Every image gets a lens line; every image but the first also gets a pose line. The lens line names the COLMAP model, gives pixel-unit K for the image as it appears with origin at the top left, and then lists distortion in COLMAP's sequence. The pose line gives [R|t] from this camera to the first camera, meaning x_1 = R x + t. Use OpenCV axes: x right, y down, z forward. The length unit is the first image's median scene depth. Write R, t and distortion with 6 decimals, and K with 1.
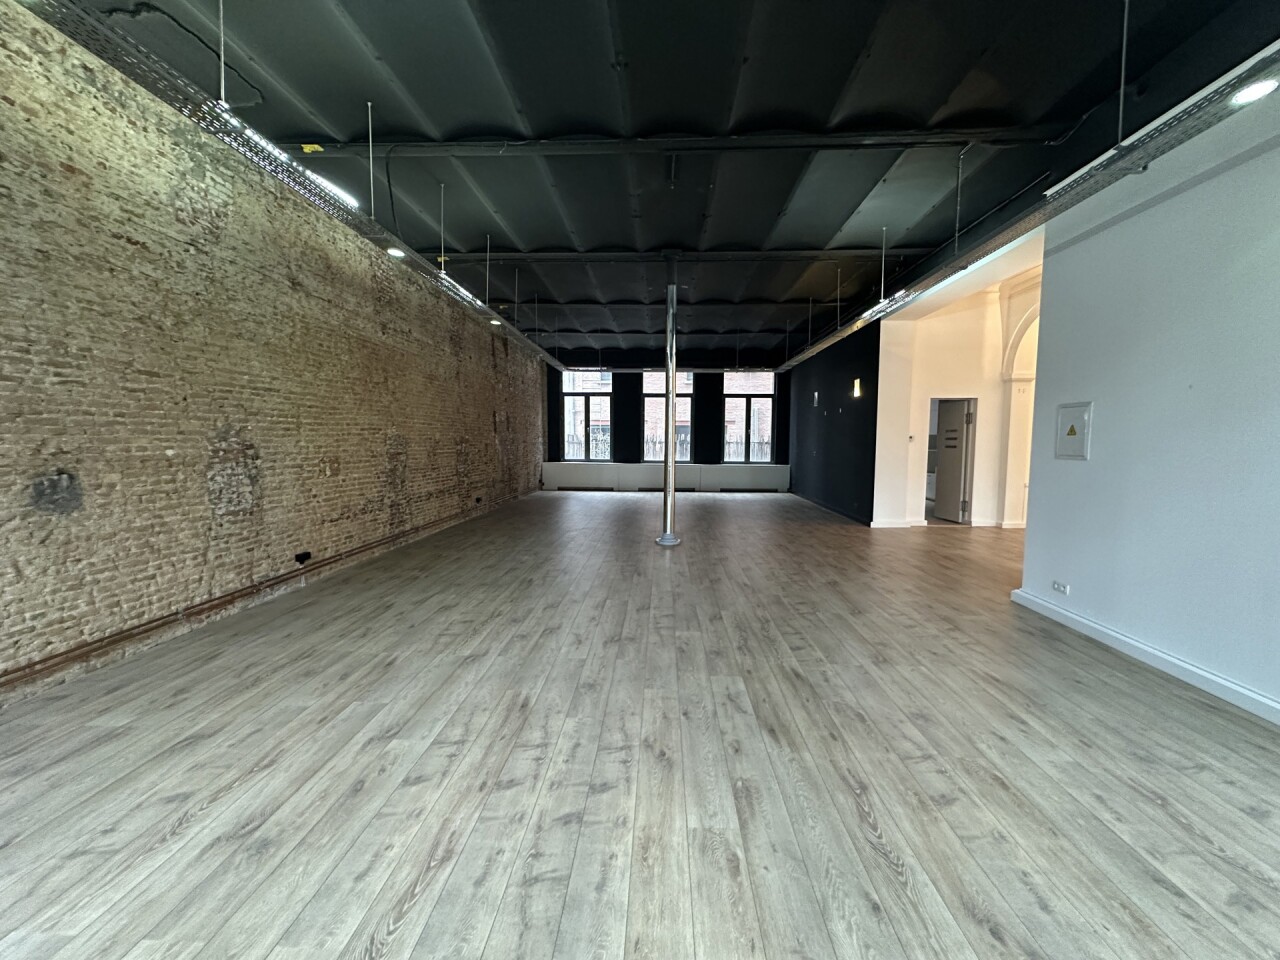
lens RADIAL K [[508.8, 0, 640.4], [0, 508.8, 482.4], [0, 0, 1]] dist [-0.005341, 0.000952]
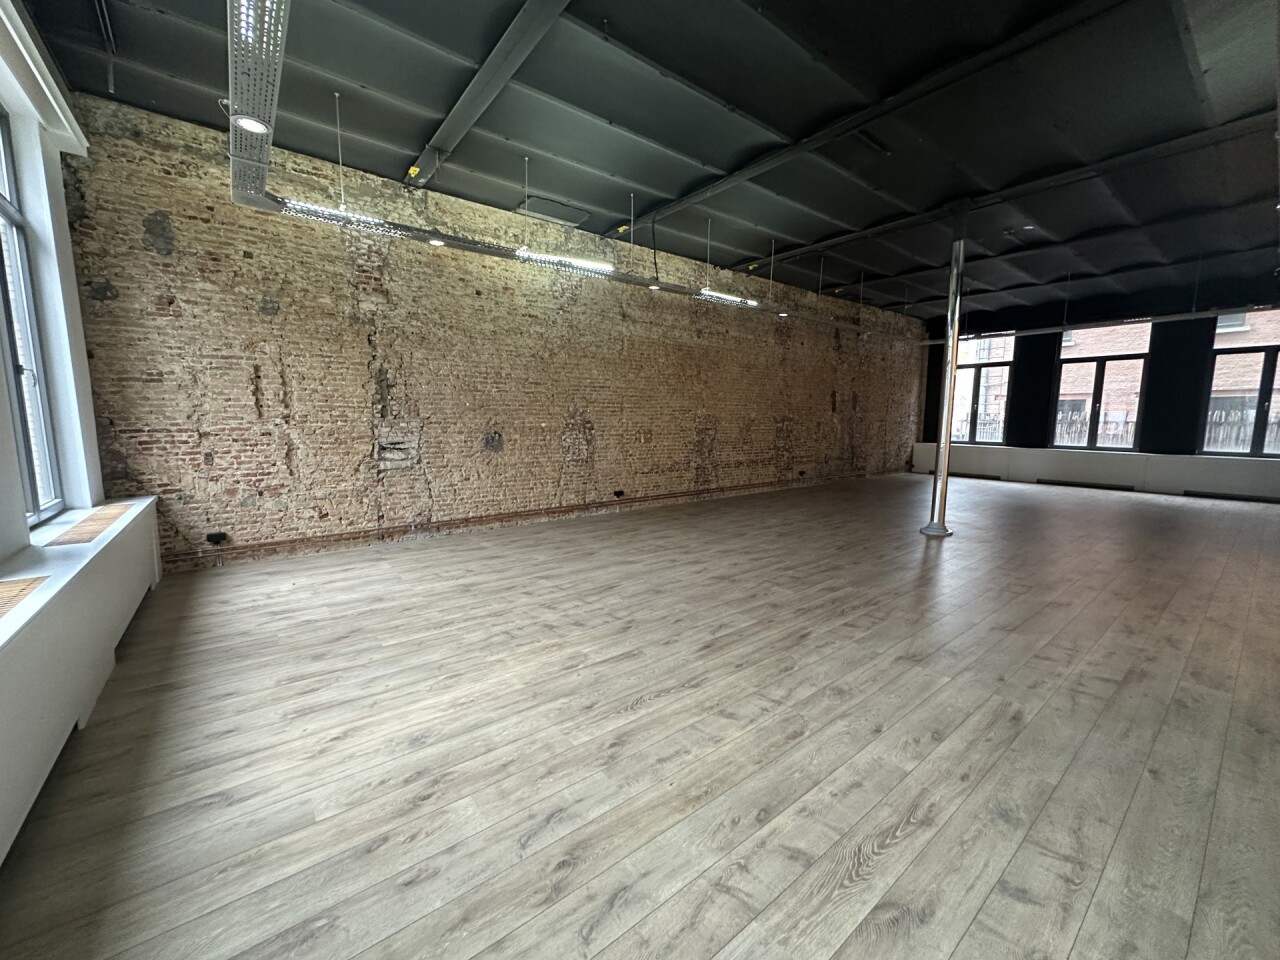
lens RADIAL K [[508.8, 0, 641.8], [0, 508.8, 482.4], [0, 0, 1]] dist [-0.005341, 0.000952]
pose [[0.657651, 0.093642, -0.747480, 0.705542], [-0.063139, 0.995605, 0.069175, 0.001034], [0.750672, 0.001702, 0.660673, 0.022228]]
